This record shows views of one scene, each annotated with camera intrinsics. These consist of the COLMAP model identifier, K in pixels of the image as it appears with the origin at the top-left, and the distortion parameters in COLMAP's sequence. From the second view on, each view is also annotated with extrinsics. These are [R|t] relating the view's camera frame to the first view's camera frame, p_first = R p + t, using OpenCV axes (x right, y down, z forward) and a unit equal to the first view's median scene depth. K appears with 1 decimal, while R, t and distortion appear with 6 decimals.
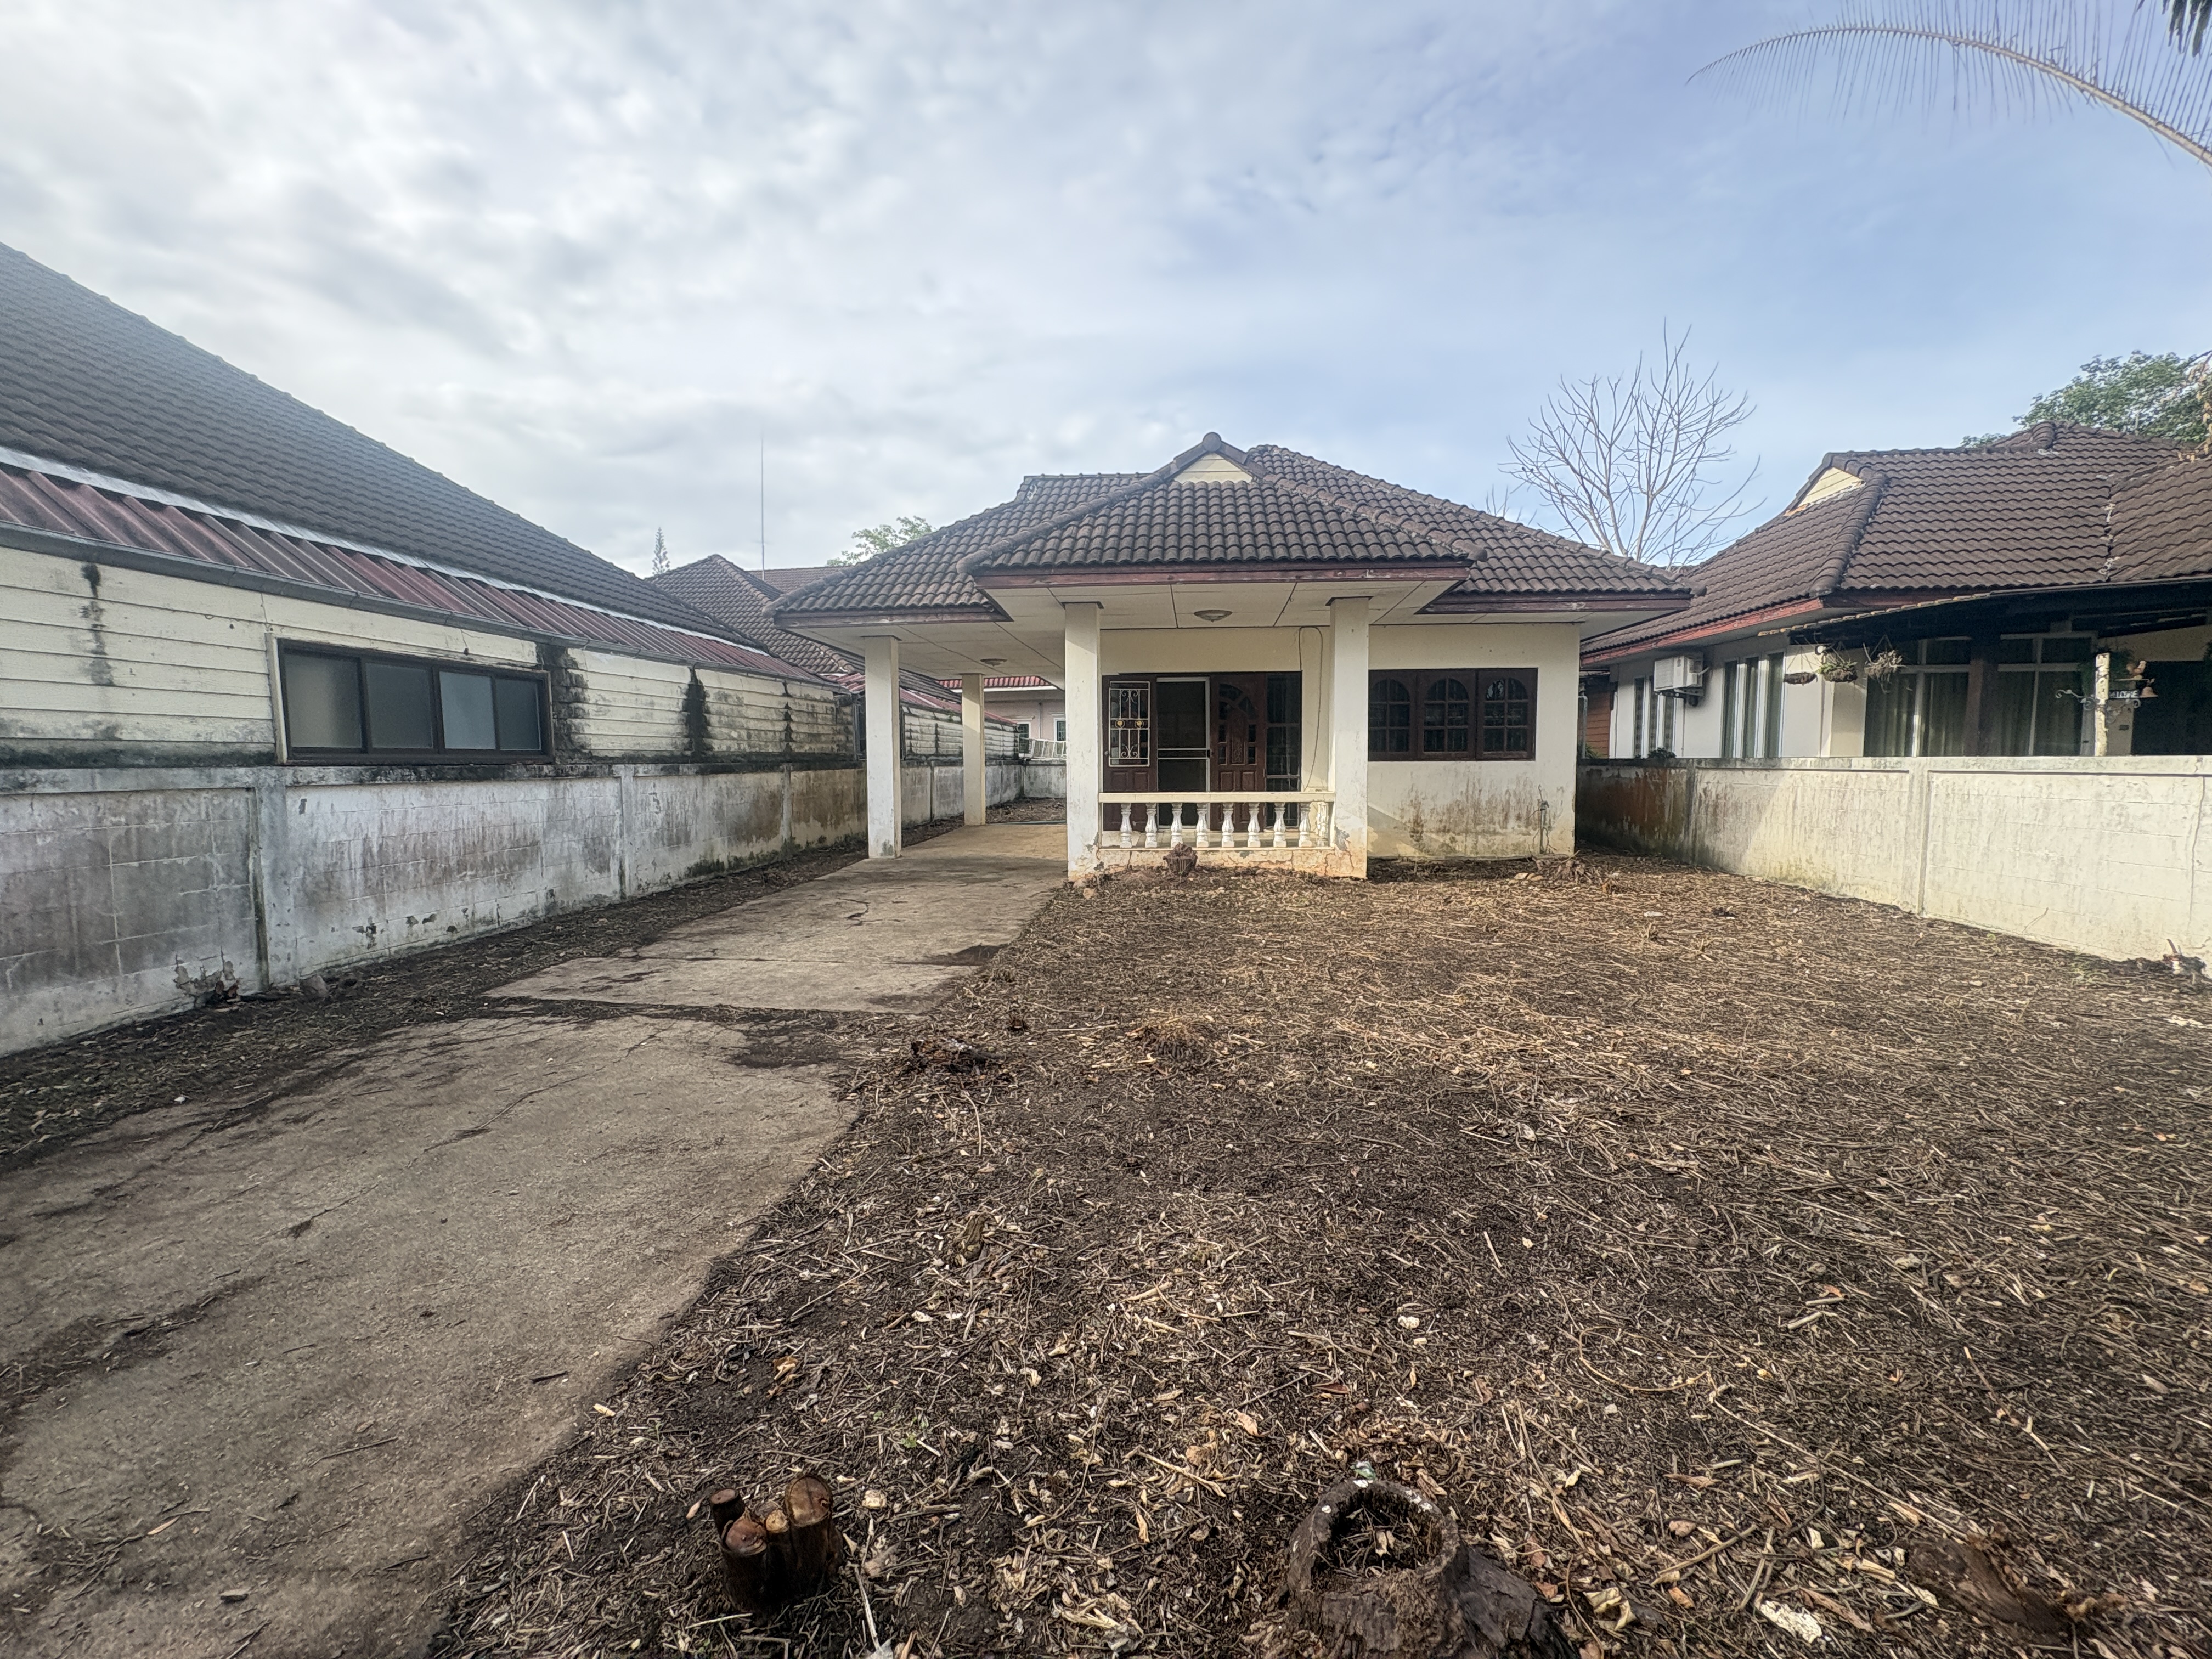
lens RADIAL K [[890.3, 0, 1103.6], [0, 890.3, 830.4], [0, 0, 1]] dist [0.003451, -0.000163]
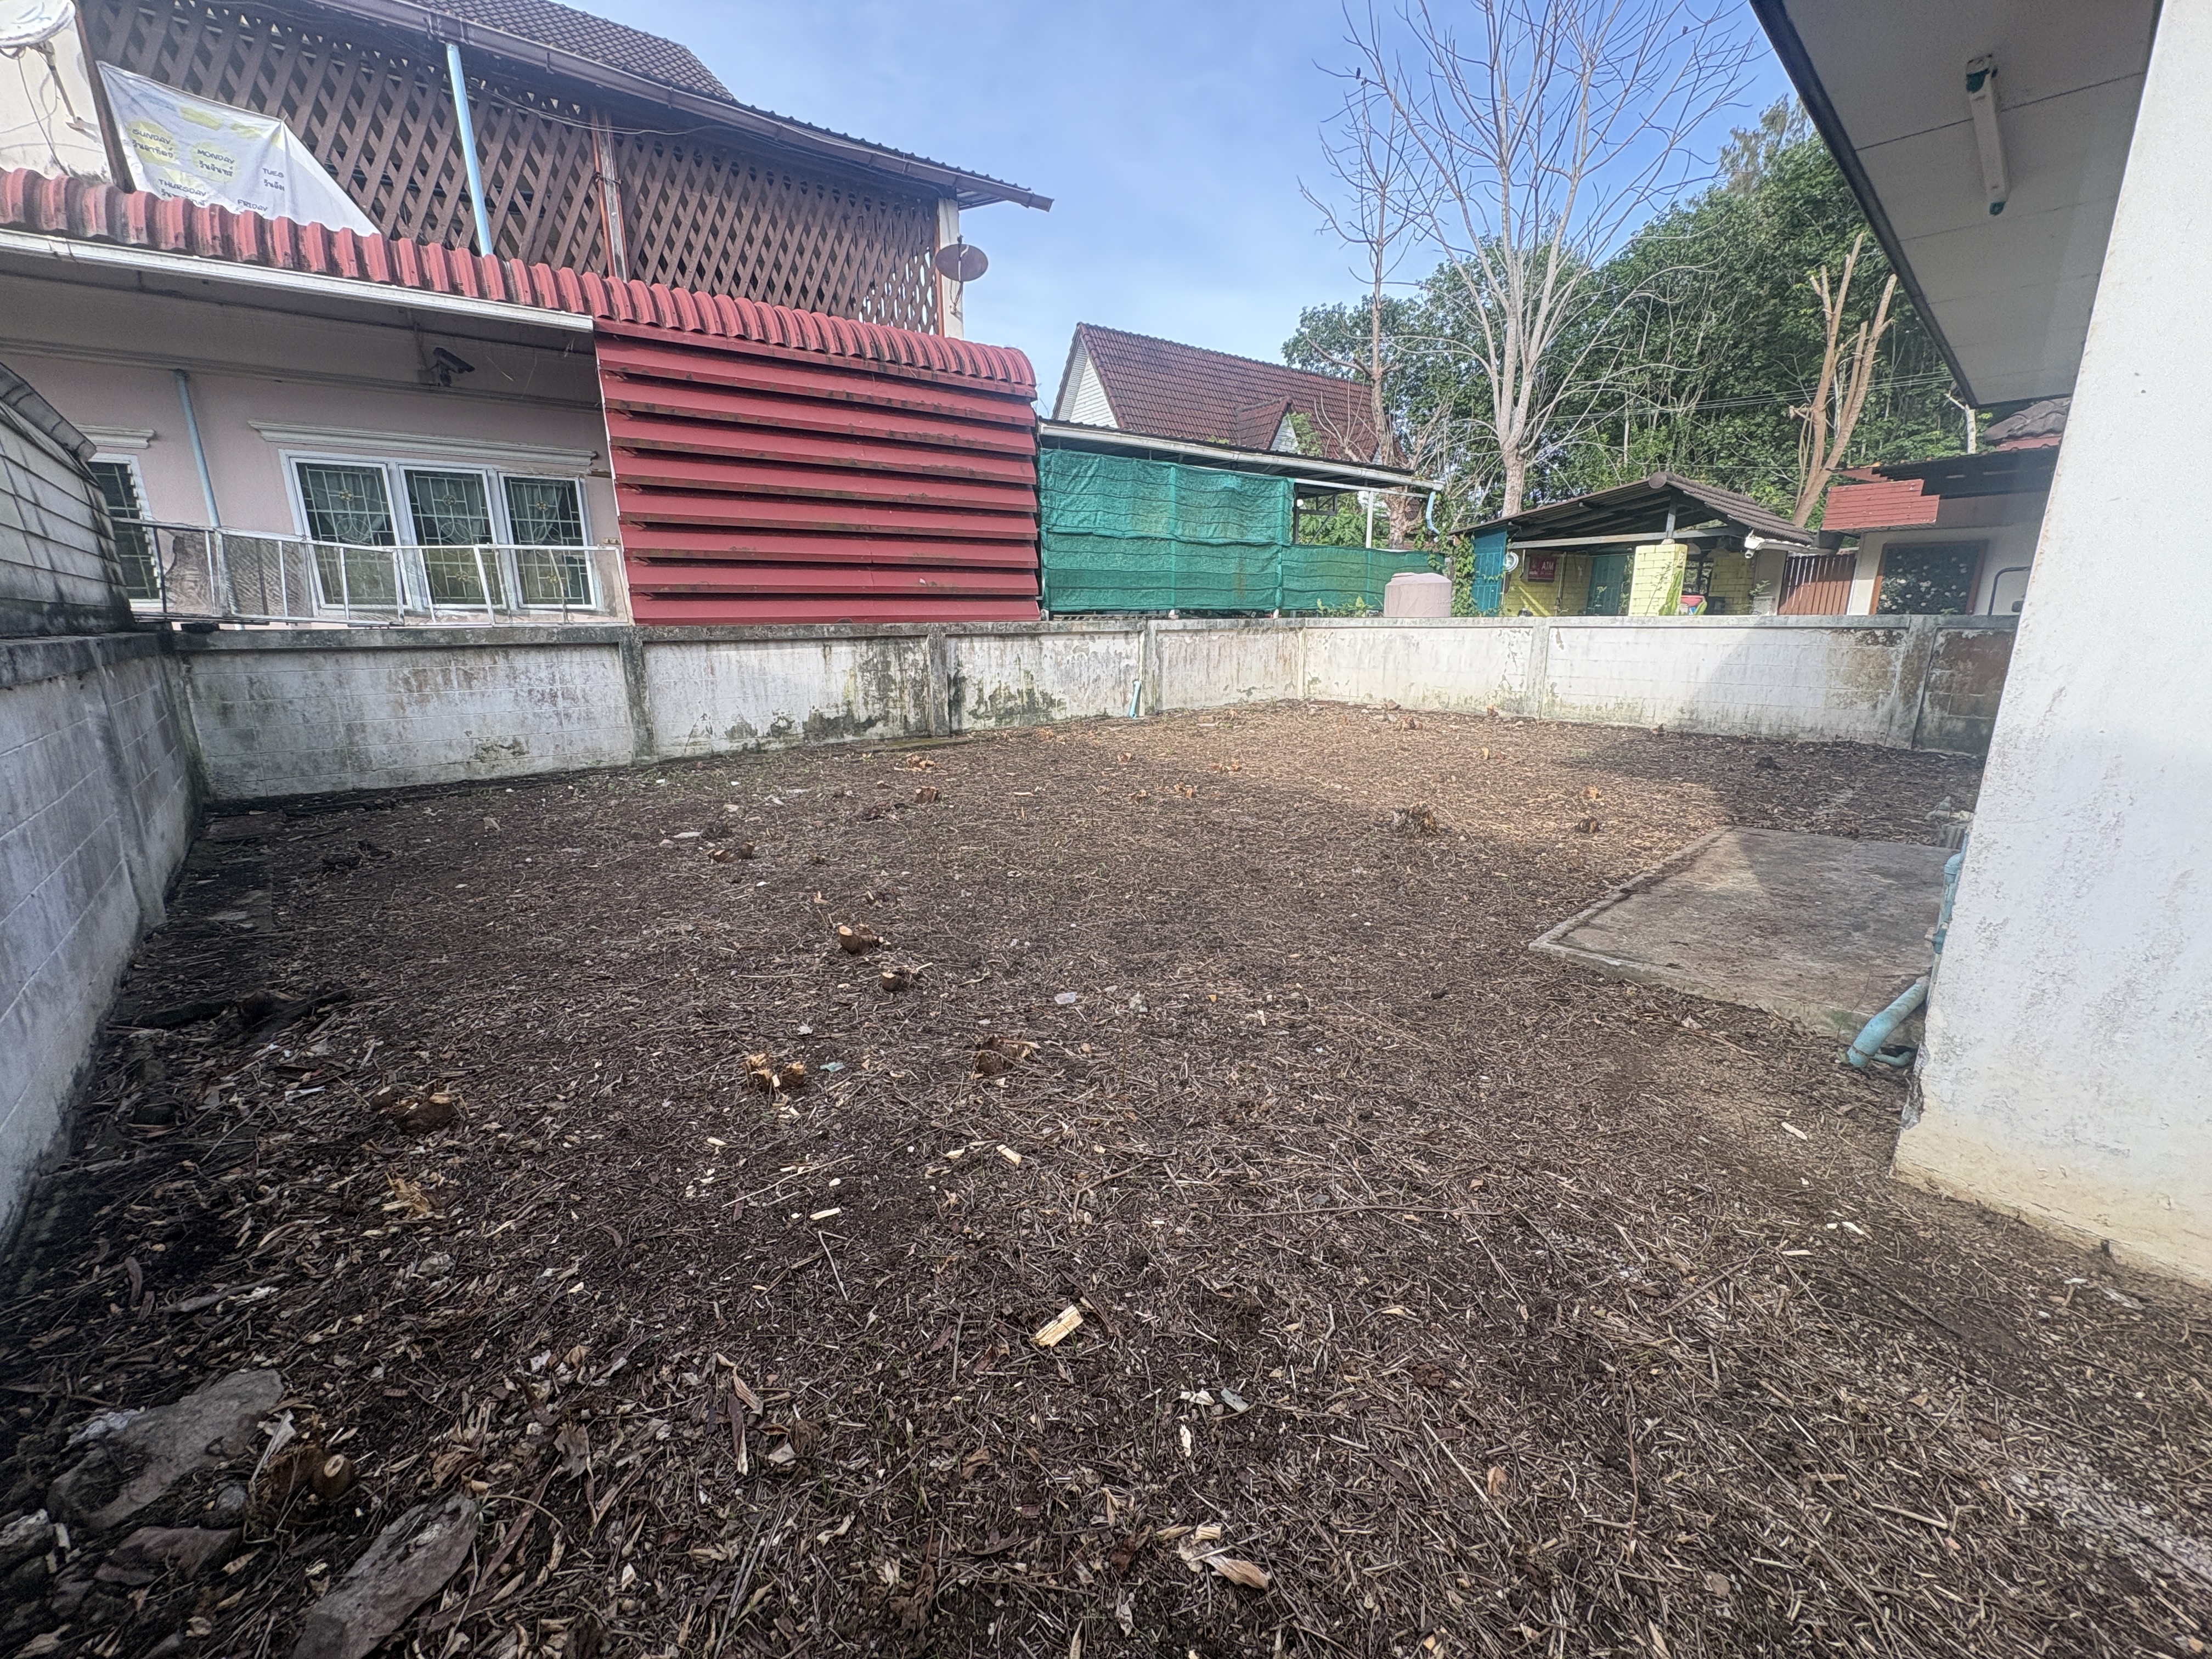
lens RADIAL K [[890.3, 0, 1113.4], [0, 890.3, 828.3], [0, 0, 1]] dist [0.003451, -0.000163]
pose [[0.676276, -0.170222, 0.716711, -0.268334], [0.057562, 0.982172, 0.178956, -0.159544], [-0.734396, -0.079768, 0.674018, 1.914987]]
